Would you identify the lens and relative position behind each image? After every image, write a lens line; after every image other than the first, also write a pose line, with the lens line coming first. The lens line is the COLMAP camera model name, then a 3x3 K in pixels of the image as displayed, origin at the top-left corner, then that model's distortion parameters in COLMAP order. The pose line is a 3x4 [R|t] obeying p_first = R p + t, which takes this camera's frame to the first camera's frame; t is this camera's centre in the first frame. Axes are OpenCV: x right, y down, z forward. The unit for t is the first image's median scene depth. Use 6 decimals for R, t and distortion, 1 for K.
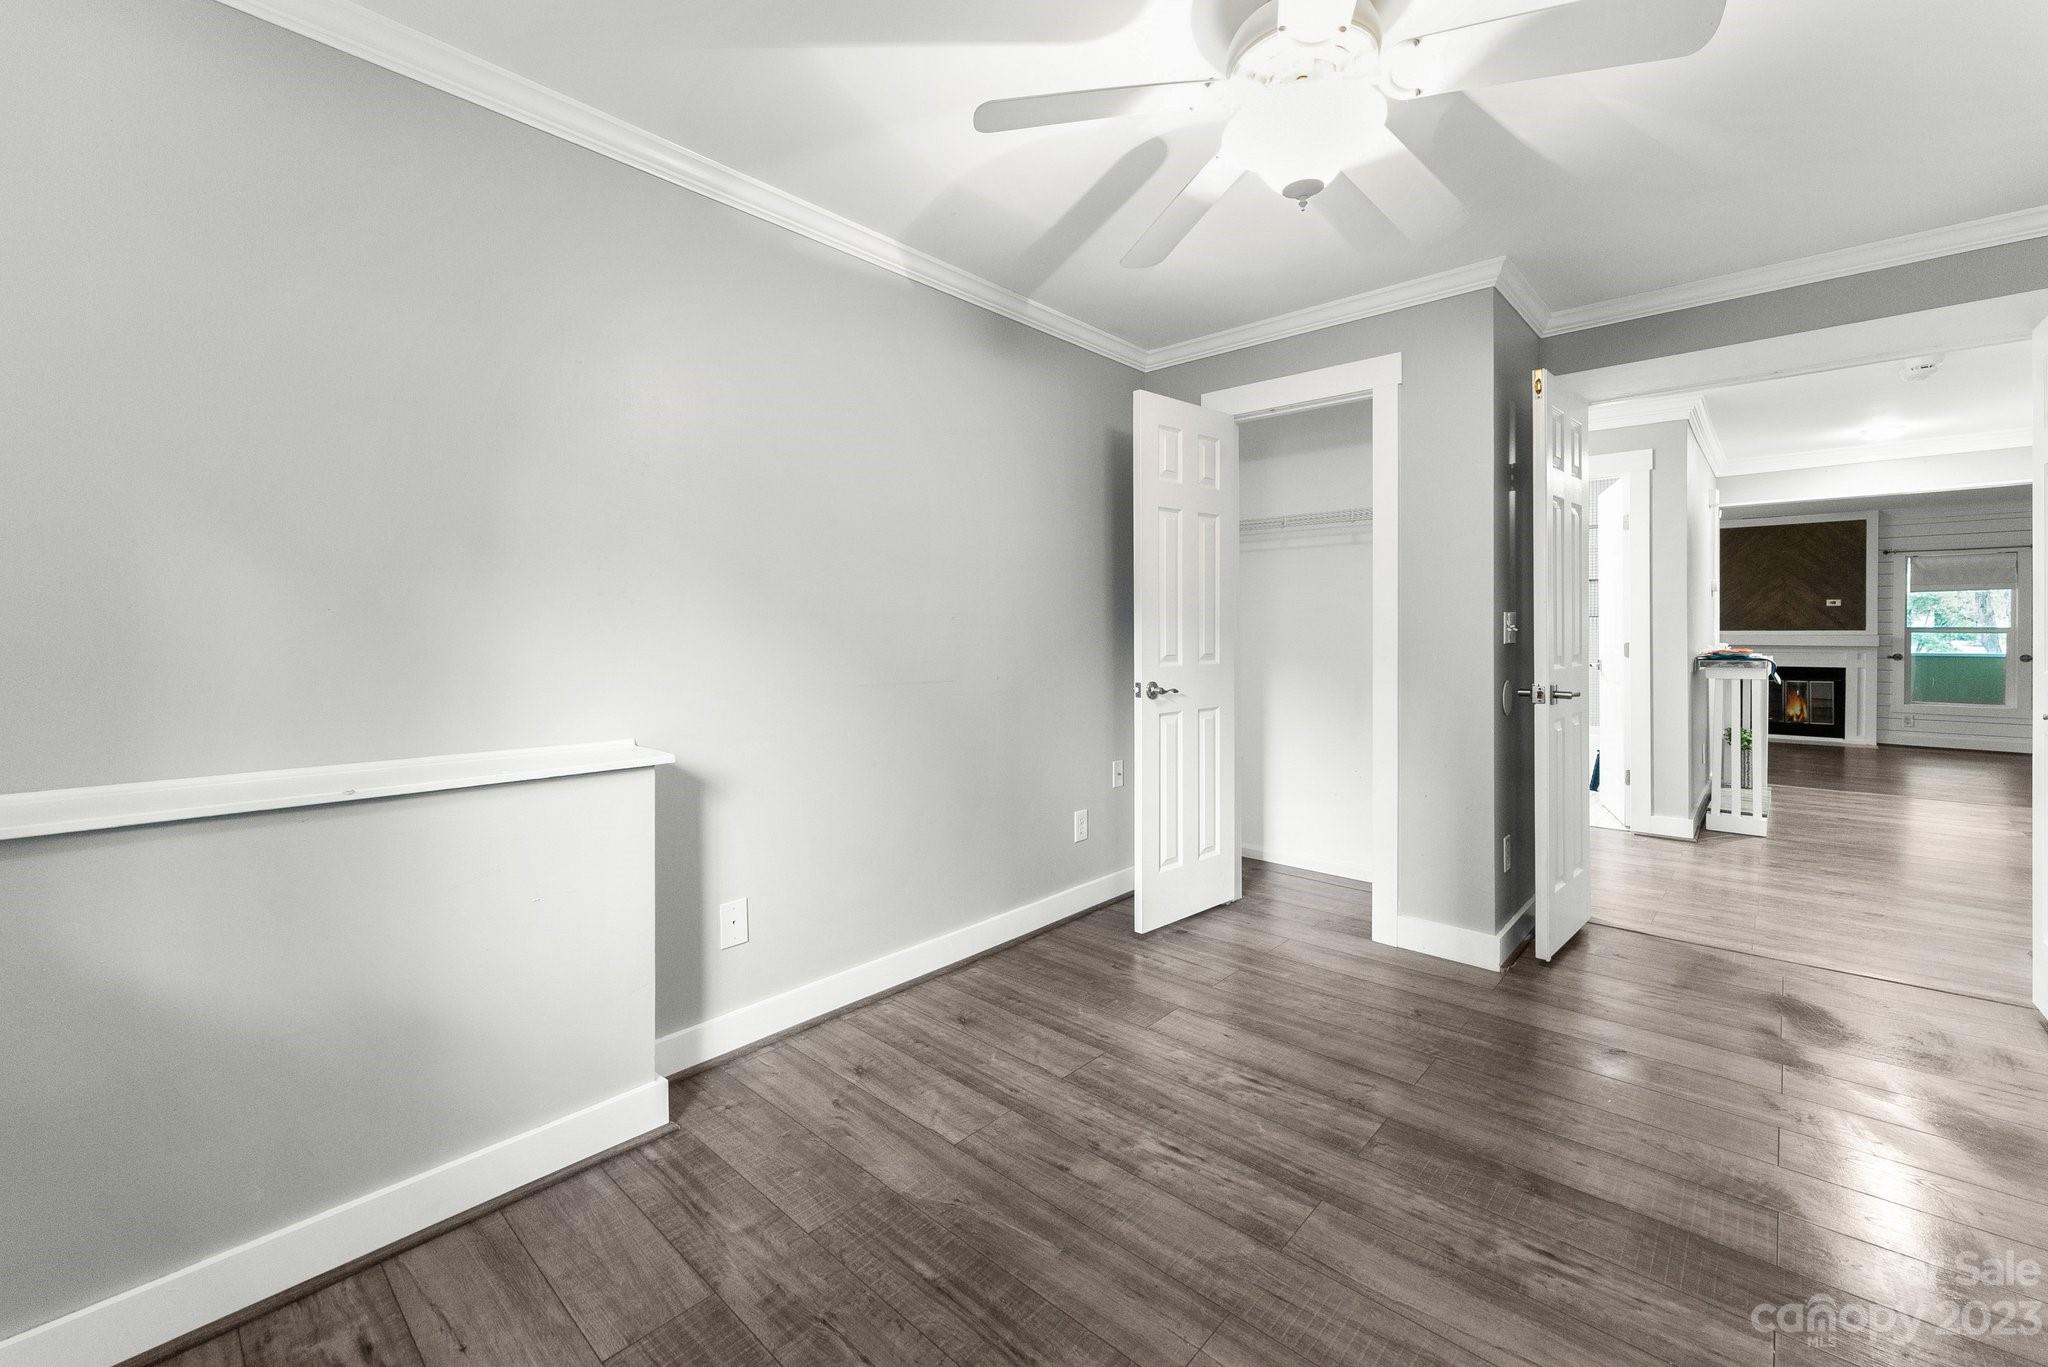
lens RADIAL K [[839.4, 0, 1019.5], [0, 839.4, 634.4], [0, 0, 1]] dist [0.001326, 0.000048]
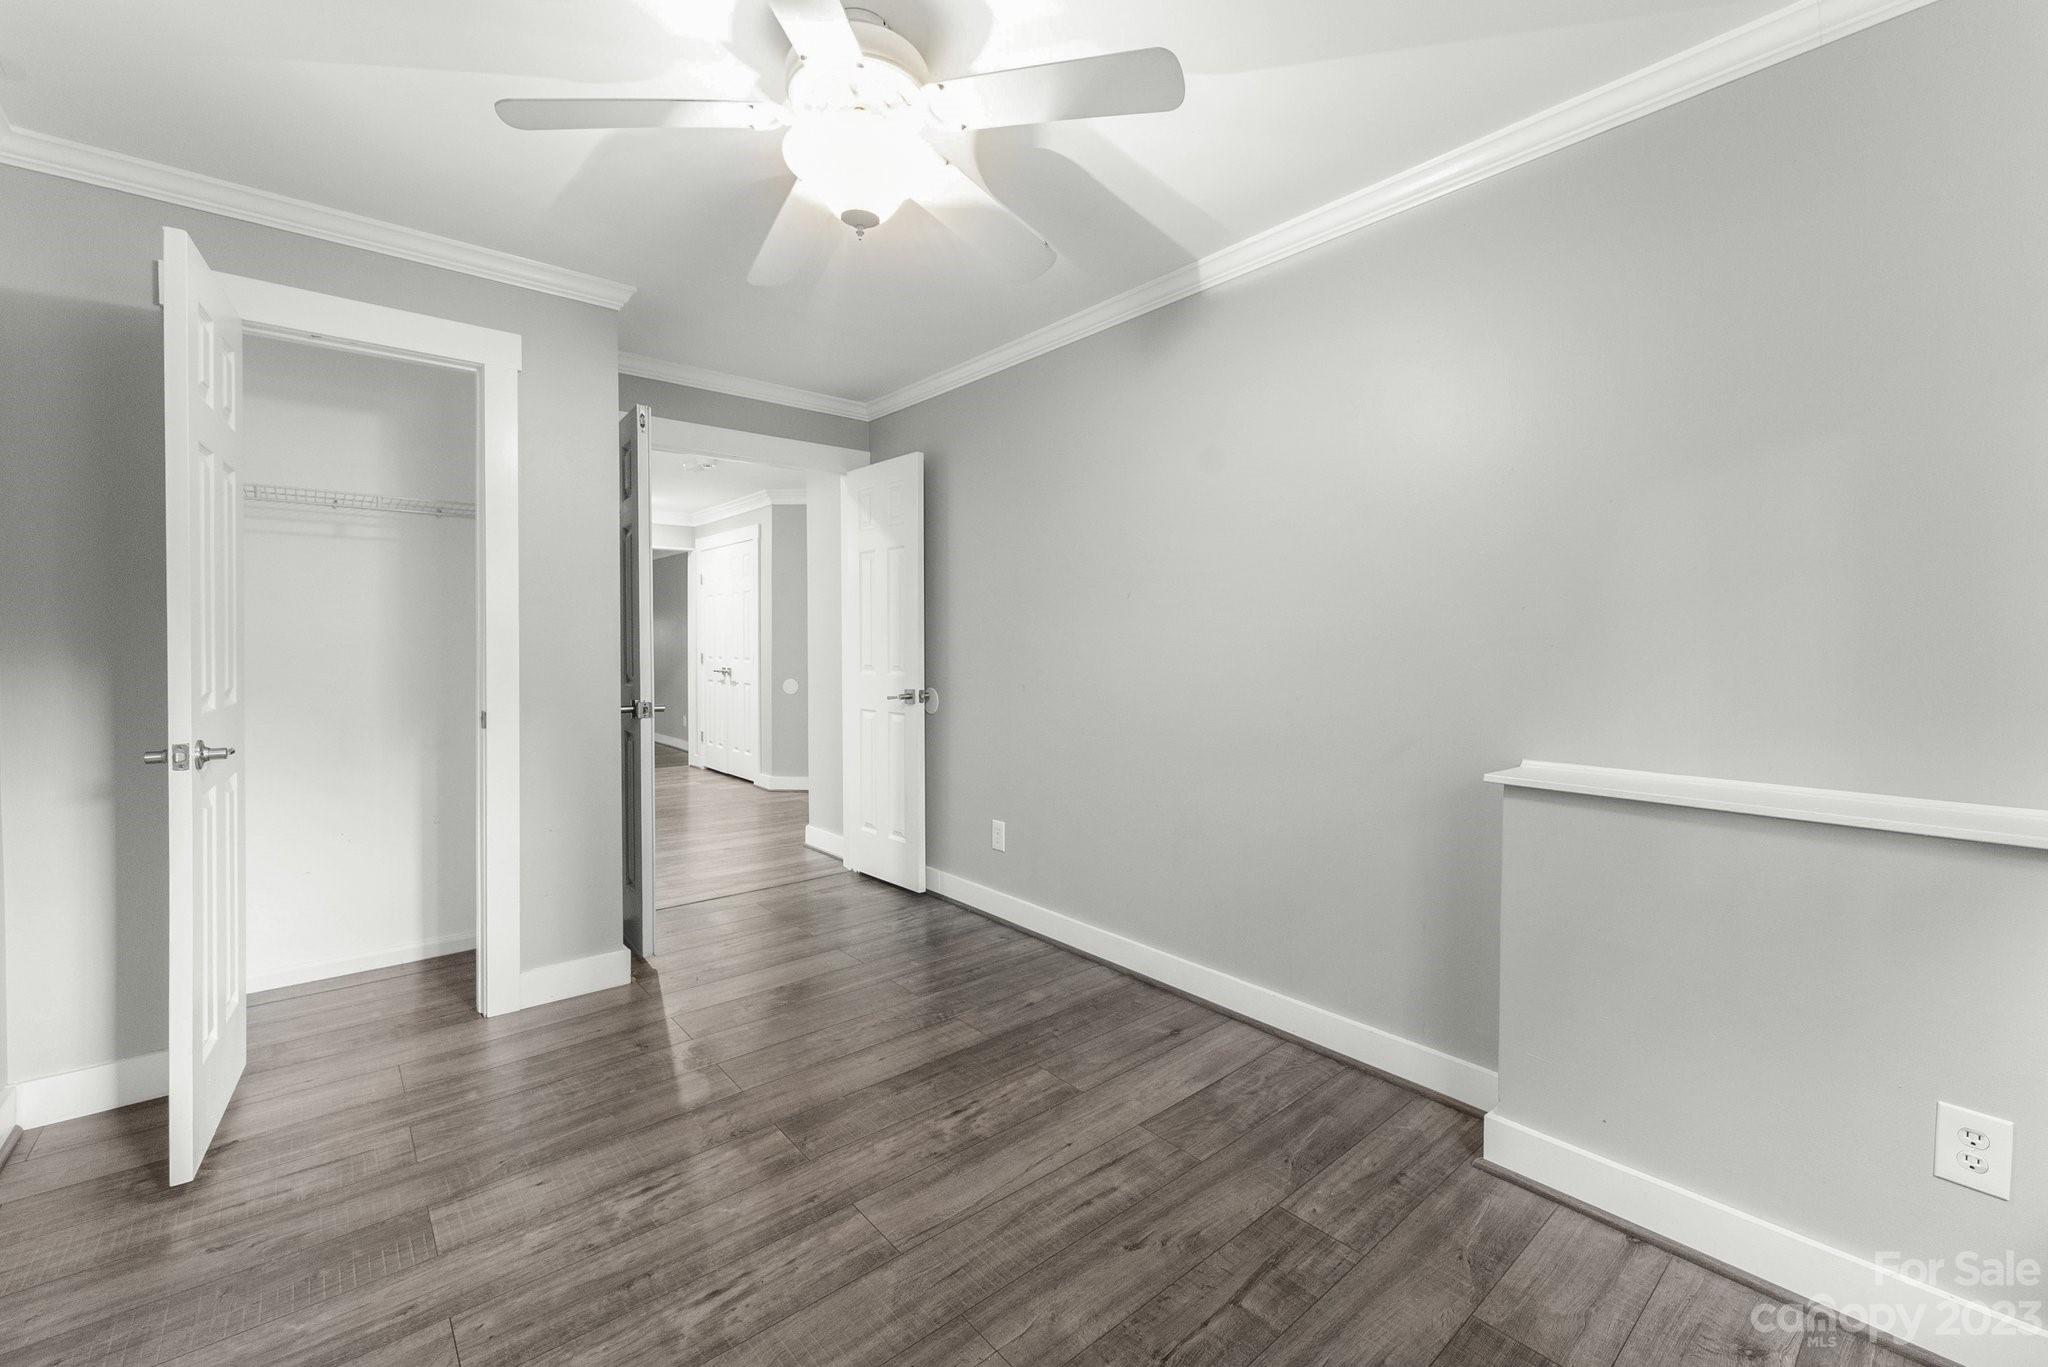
lens RADIAL K [[835.6, 0, 1015.1], [0, 835.6, 648.0], [0, 0, 1]] dist [0.000878, -0.000089]
pose [[0.134160, -0.001401, 0.990959, -0.575341], [0.007463, 0.999972, 0.000403, -0.005985], [-0.990932, 0.007341, 0.134166, 0.604829]]
